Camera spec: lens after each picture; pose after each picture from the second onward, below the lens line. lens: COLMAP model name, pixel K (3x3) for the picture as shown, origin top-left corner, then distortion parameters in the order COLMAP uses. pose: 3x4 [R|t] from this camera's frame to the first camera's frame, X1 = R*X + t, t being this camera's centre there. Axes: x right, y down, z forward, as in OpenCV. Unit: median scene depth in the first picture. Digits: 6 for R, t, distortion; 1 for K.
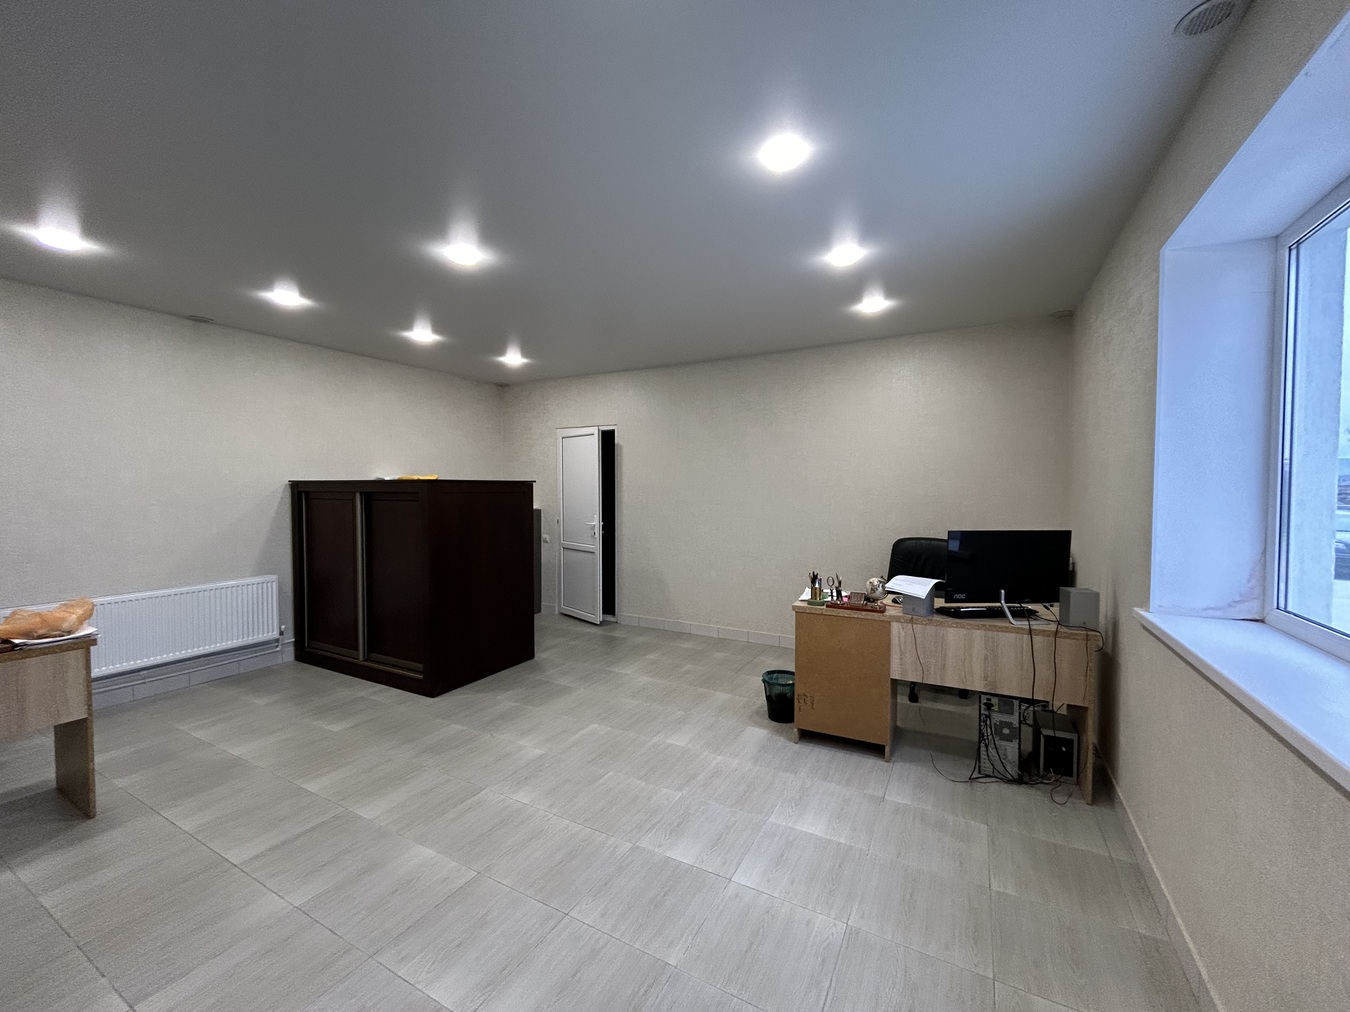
lens RADIAL K [[546.1, 0, 673.4], [0, 546.1, 506.6], [0, 0, 1]] dist [0.004036, -0.000735]
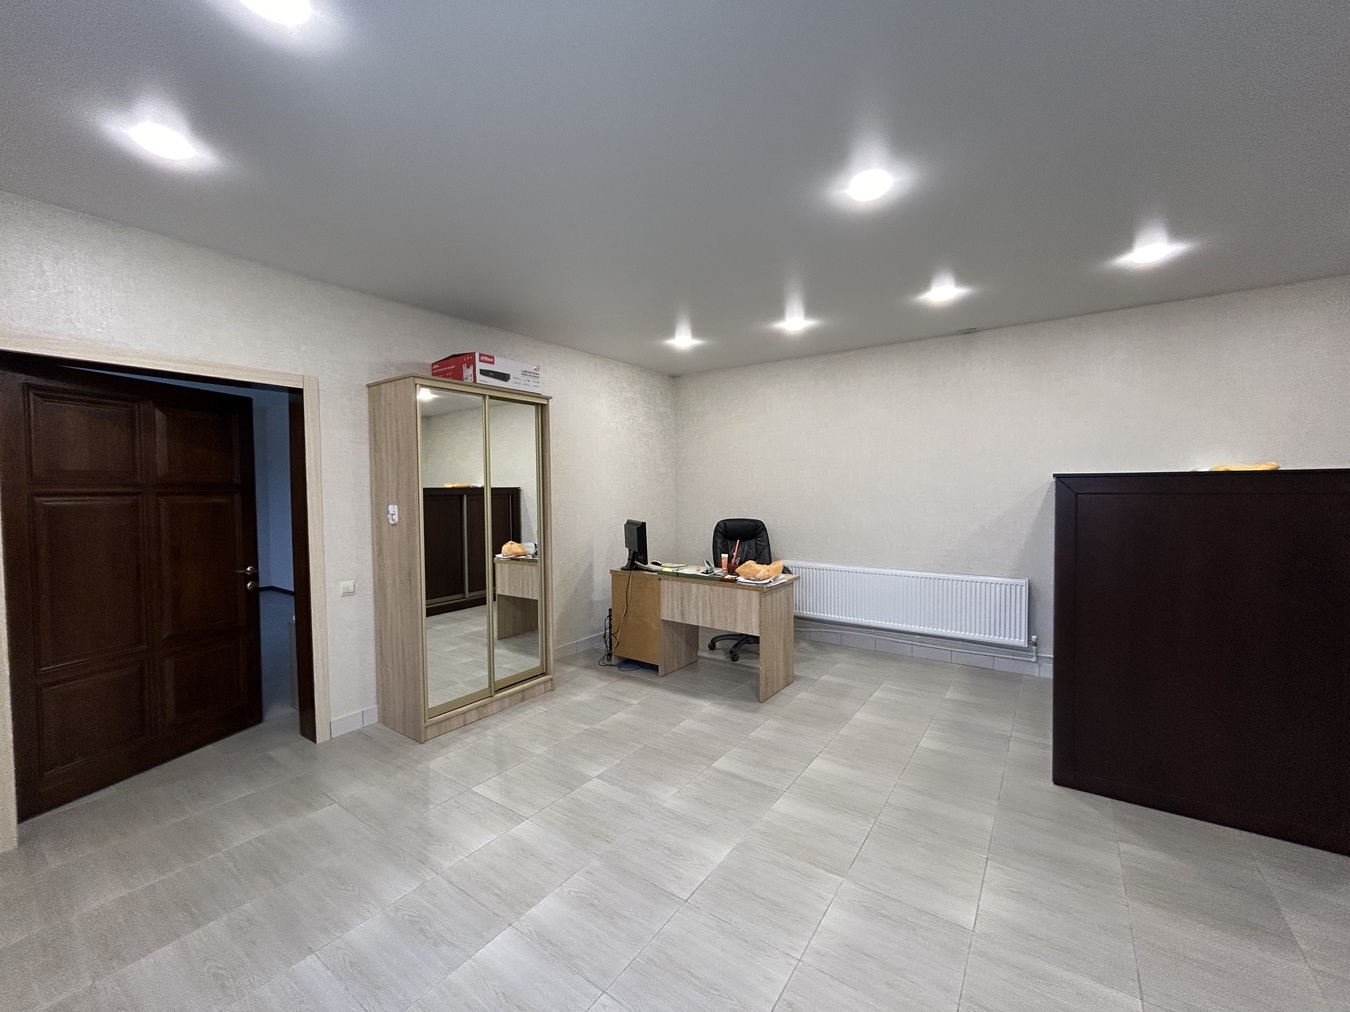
lens RADIAL K [[546.1, 0, 673.8], [0, 546.1, 505.2], [0, 0, 1]] dist [0.004036, -0.000735]
pose [[-0.109476, 0.032846, -0.993447, 0.326915], [-0.024412, 0.999064, 0.035722, -0.024946], [0.993690, 0.028163, -0.108572, 0.621970]]
